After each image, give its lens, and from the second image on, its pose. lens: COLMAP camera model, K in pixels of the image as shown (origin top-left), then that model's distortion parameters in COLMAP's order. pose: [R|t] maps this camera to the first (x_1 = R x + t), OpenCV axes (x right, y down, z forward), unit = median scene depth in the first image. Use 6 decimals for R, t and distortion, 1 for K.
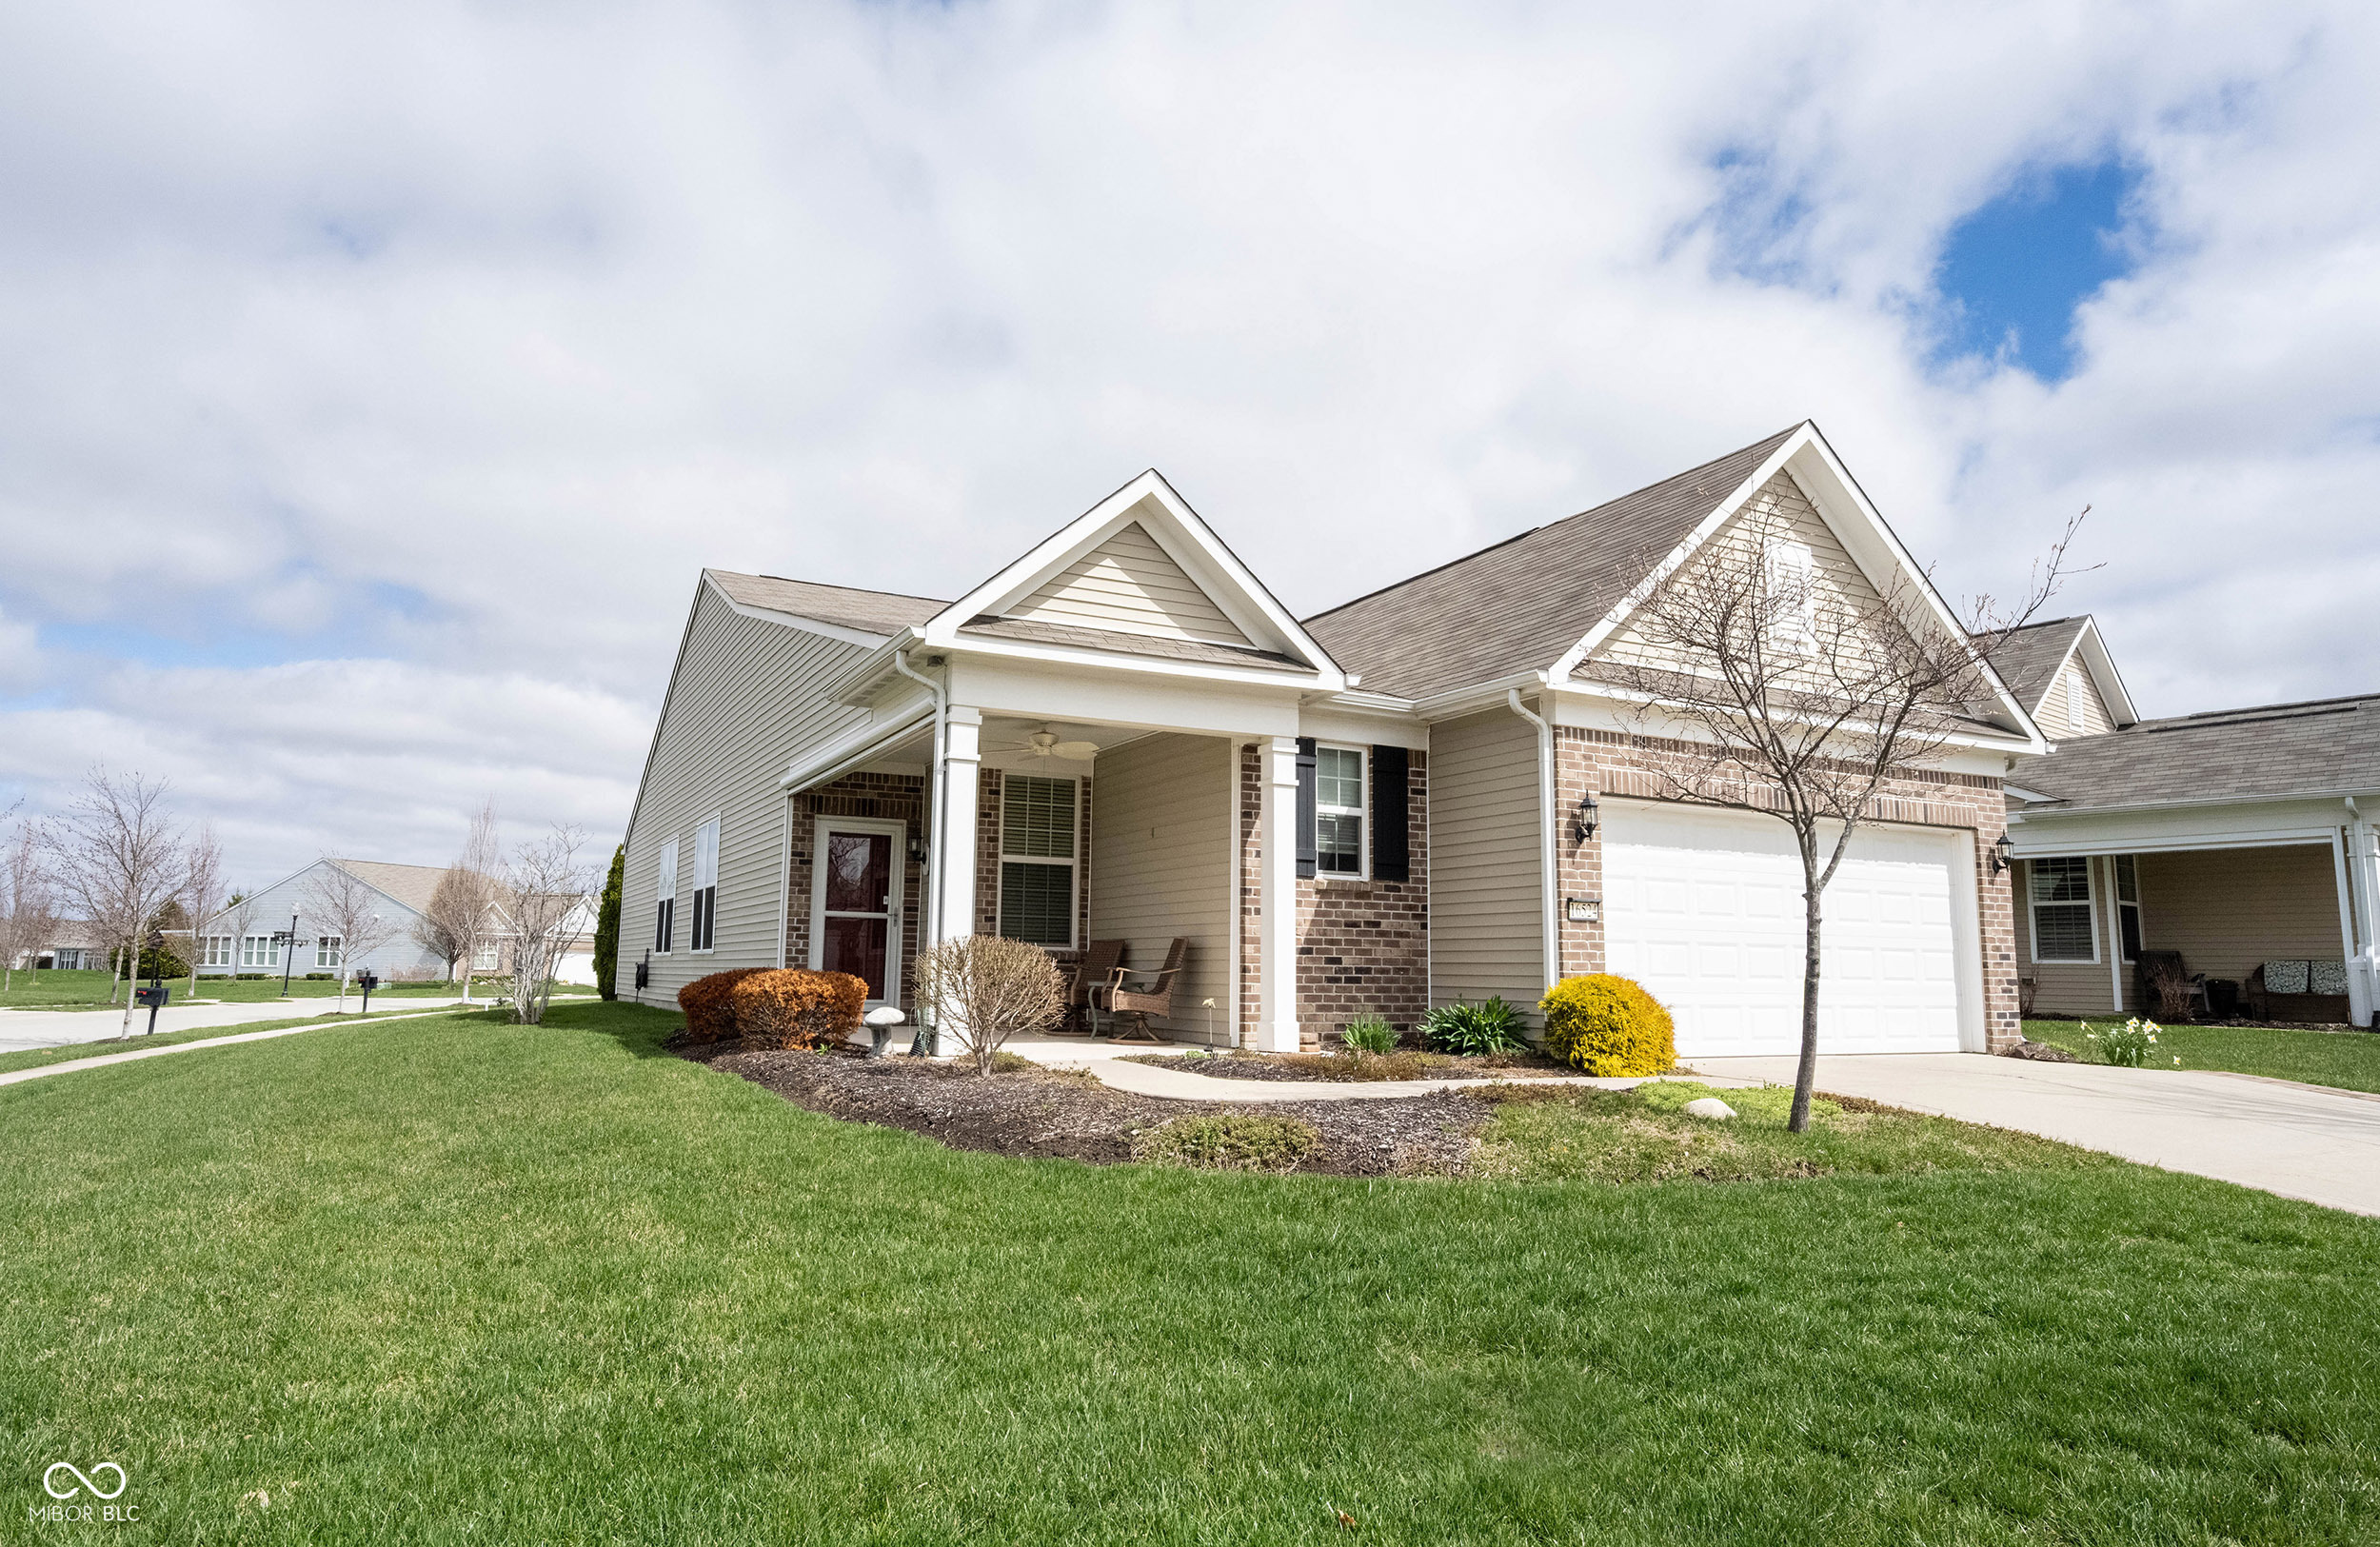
lens RADIAL K [[1414.7, 0, 1195.5], [0, 1414.7, 754.8], [0, 0, 1]] dist [0.001130, 0.000027]
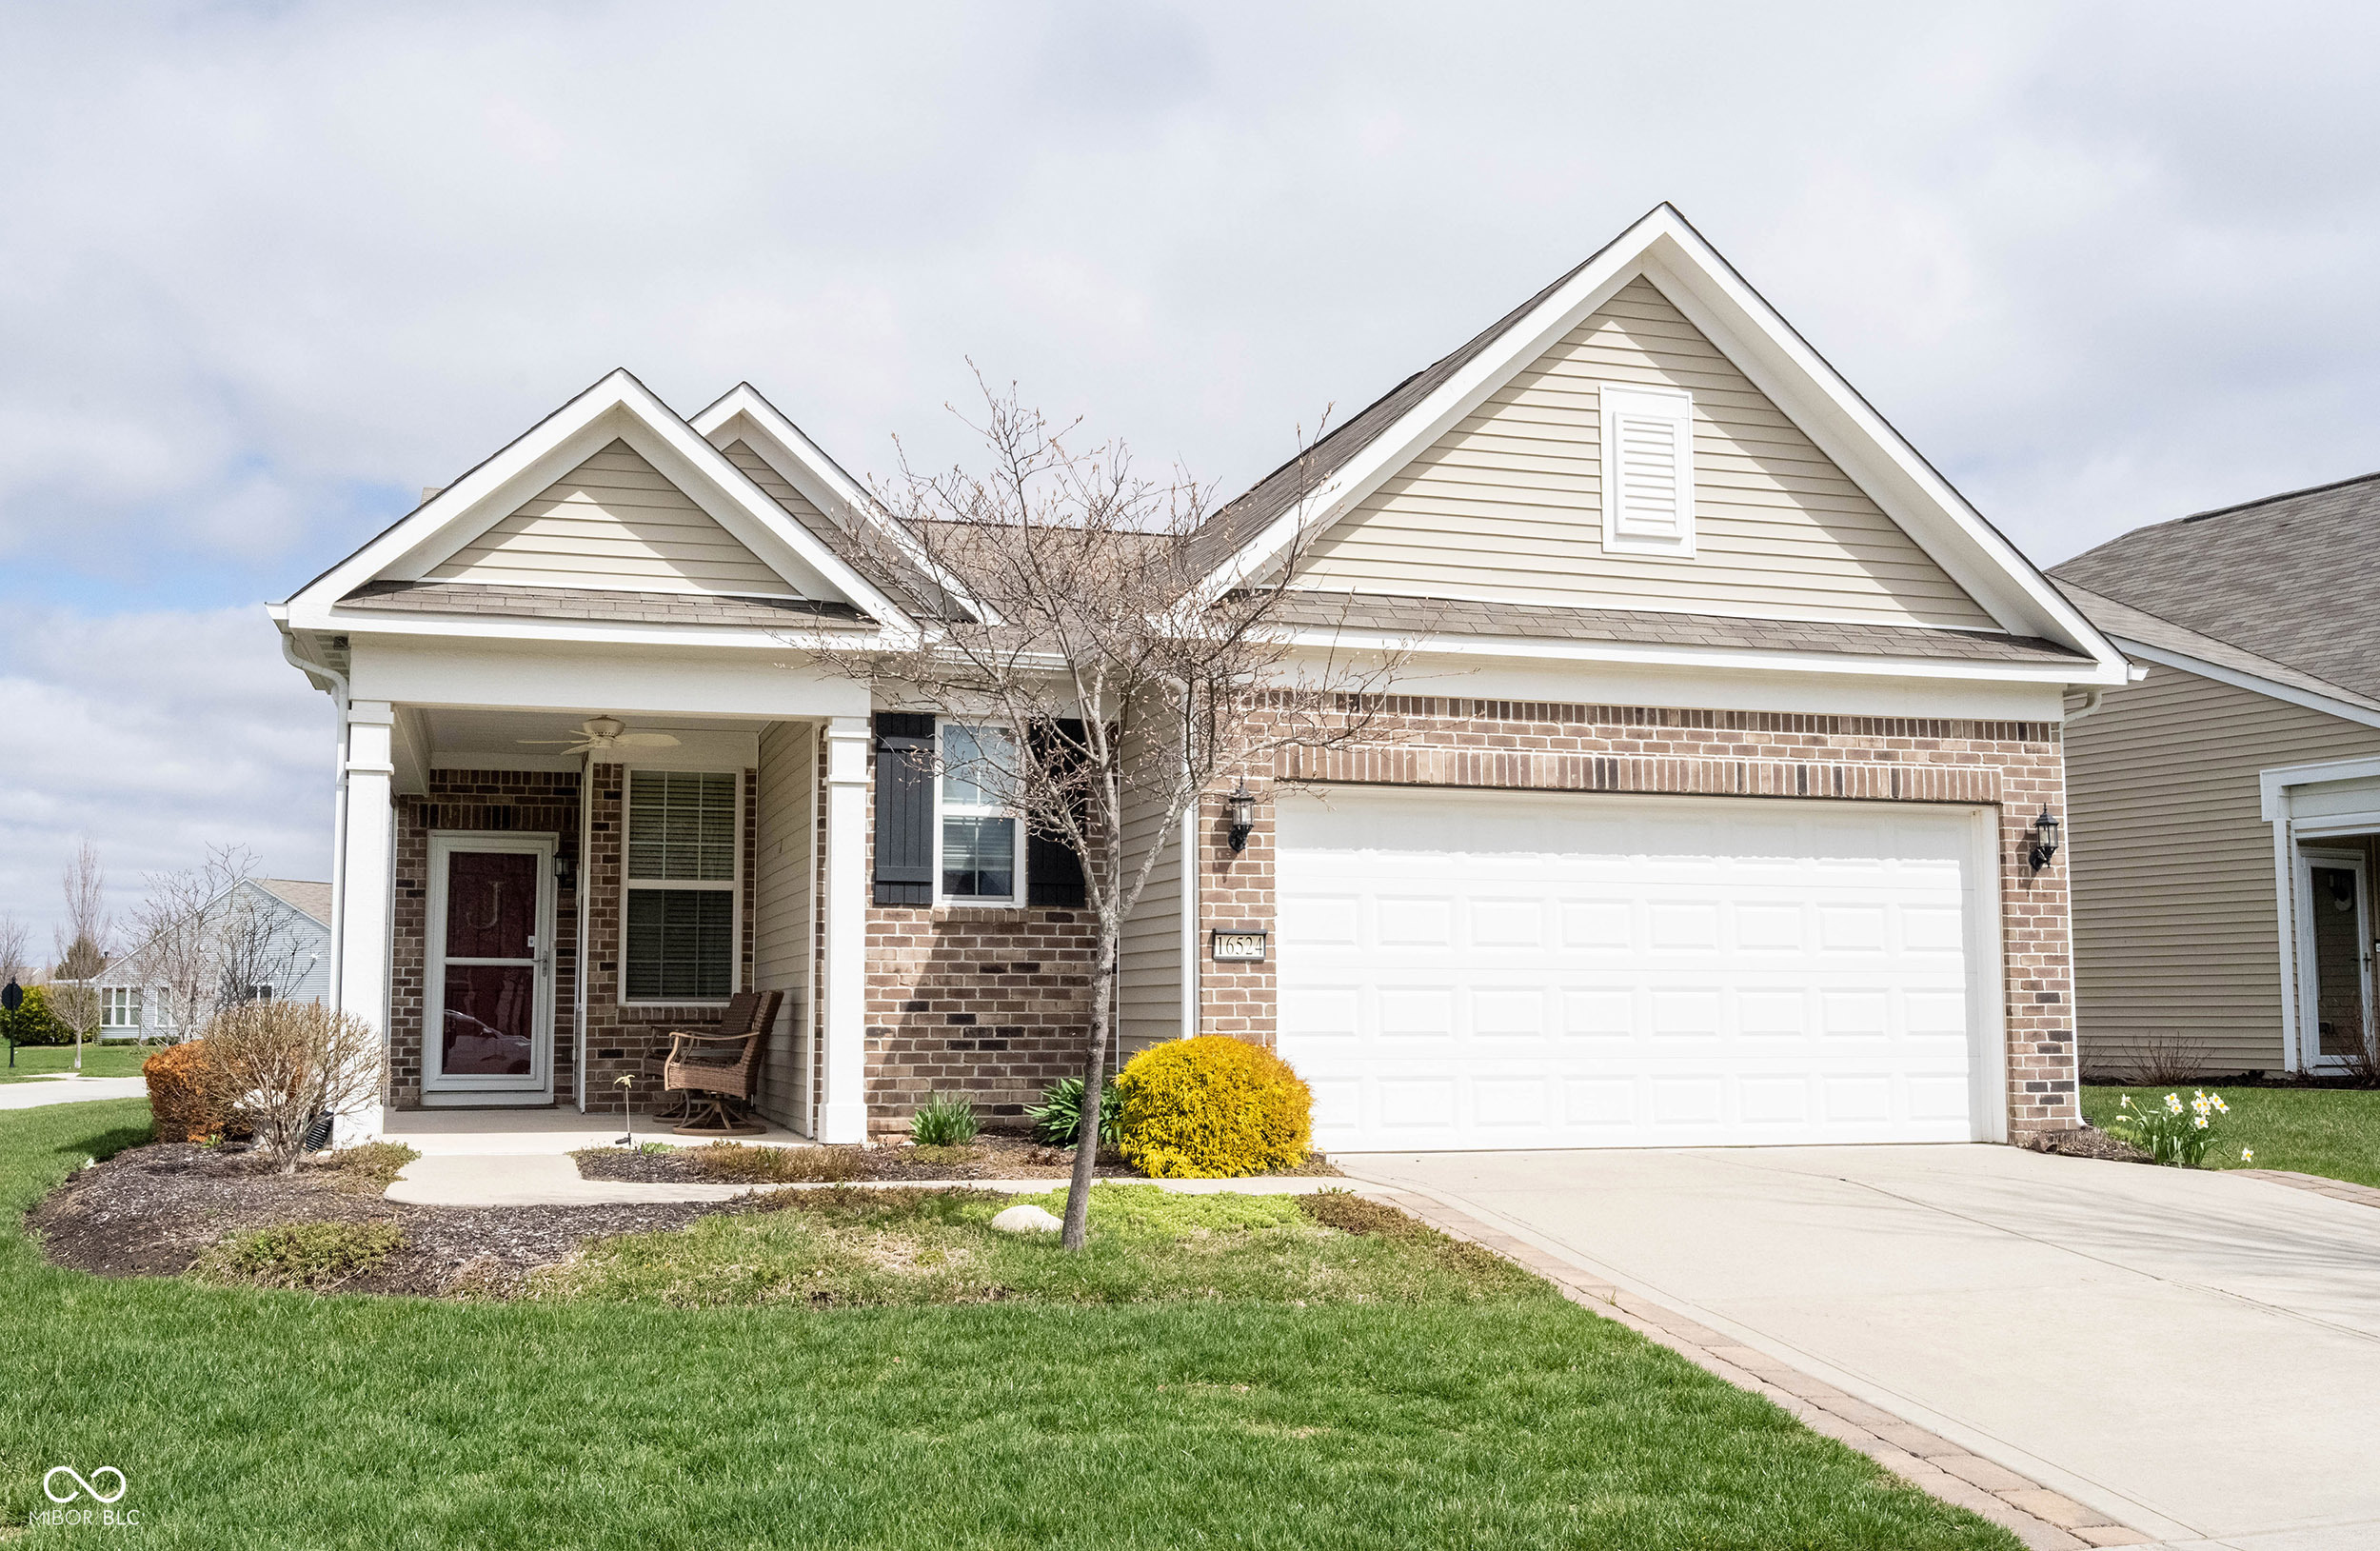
lens RADIAL K [[2225.6, 0, 1182.6], [0, 2225.6, 783.0], [0, 0, 1]] dist [-0.001431, 0.000000]
pose [[0.979436, -0.033300, -0.198988, 0.428723], [0.042657, 0.998167, 0.042923, -0.019220], [0.197194, -0.050529, 0.979061, -0.088525]]
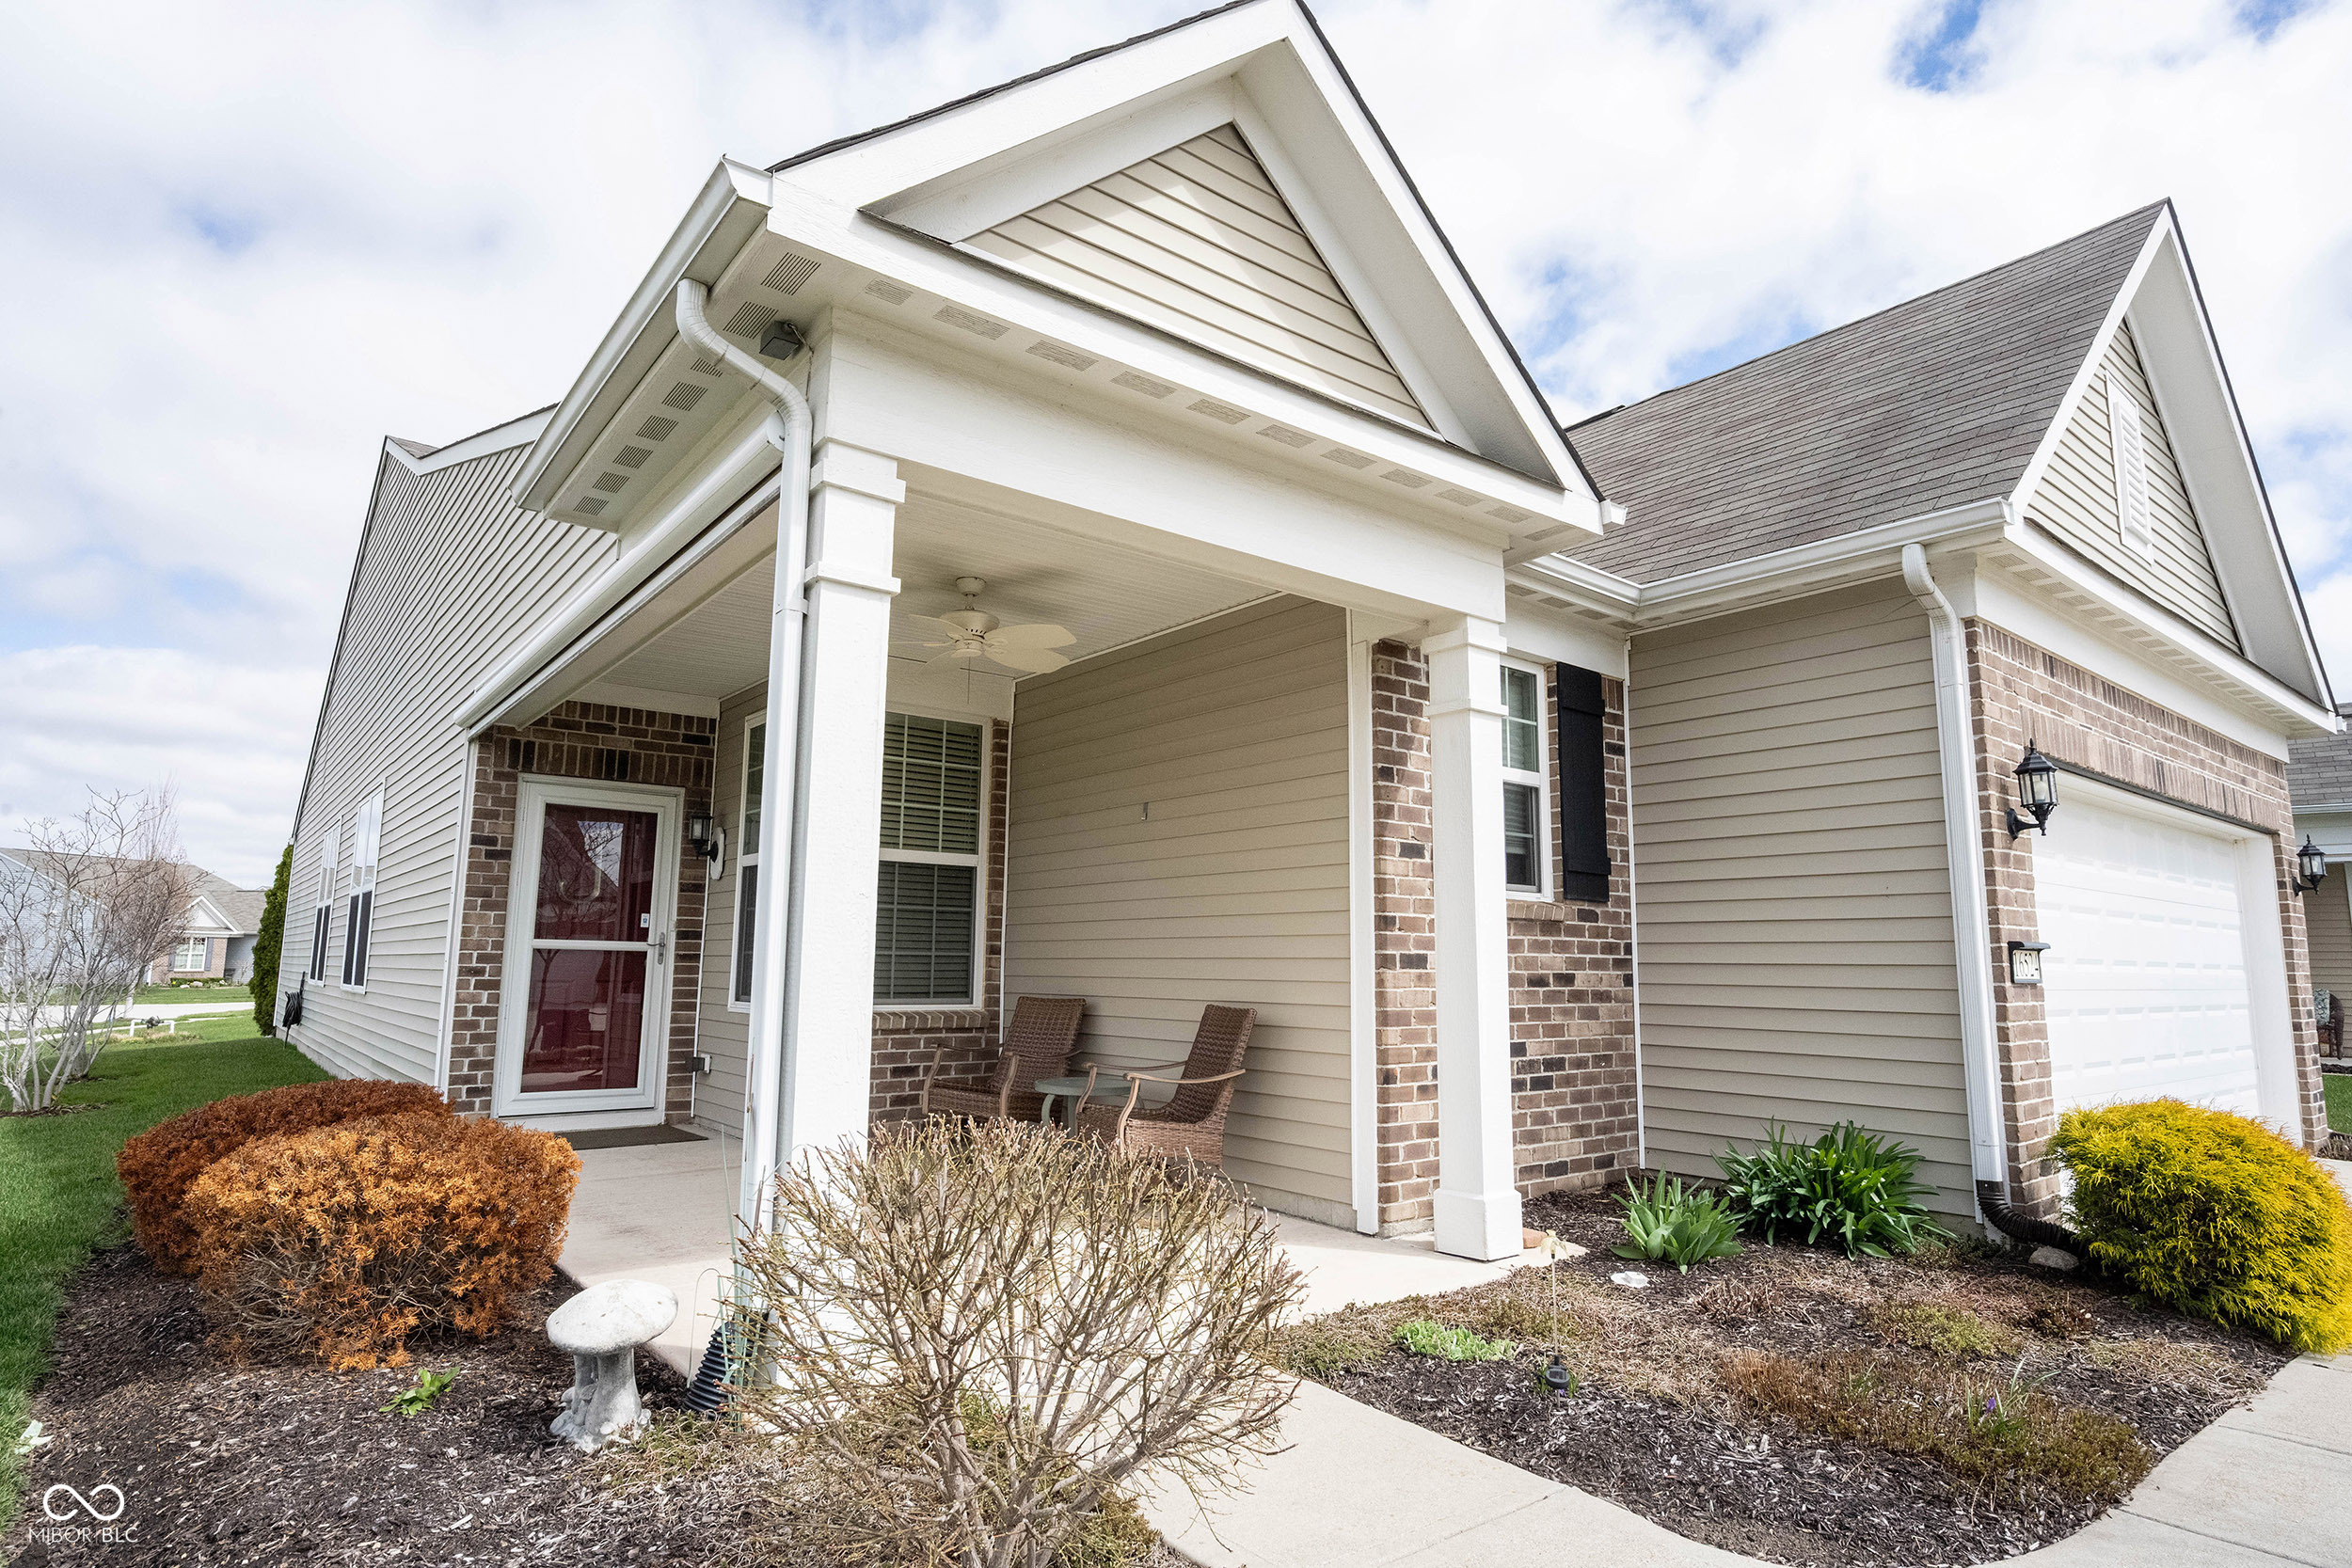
lens RADIAL K [[1225.4, 0, 1171.5], [0, 1225.4, 788.1], [0, 0, 1]] dist [0.001698, 0.000846]
pose [[0.983296, 0.025560, 0.180211, -0.115566], [-0.027659, 0.999576, 0.009140, 0.043716], [-0.179901, -0.013972, 0.983585, 0.548926]]
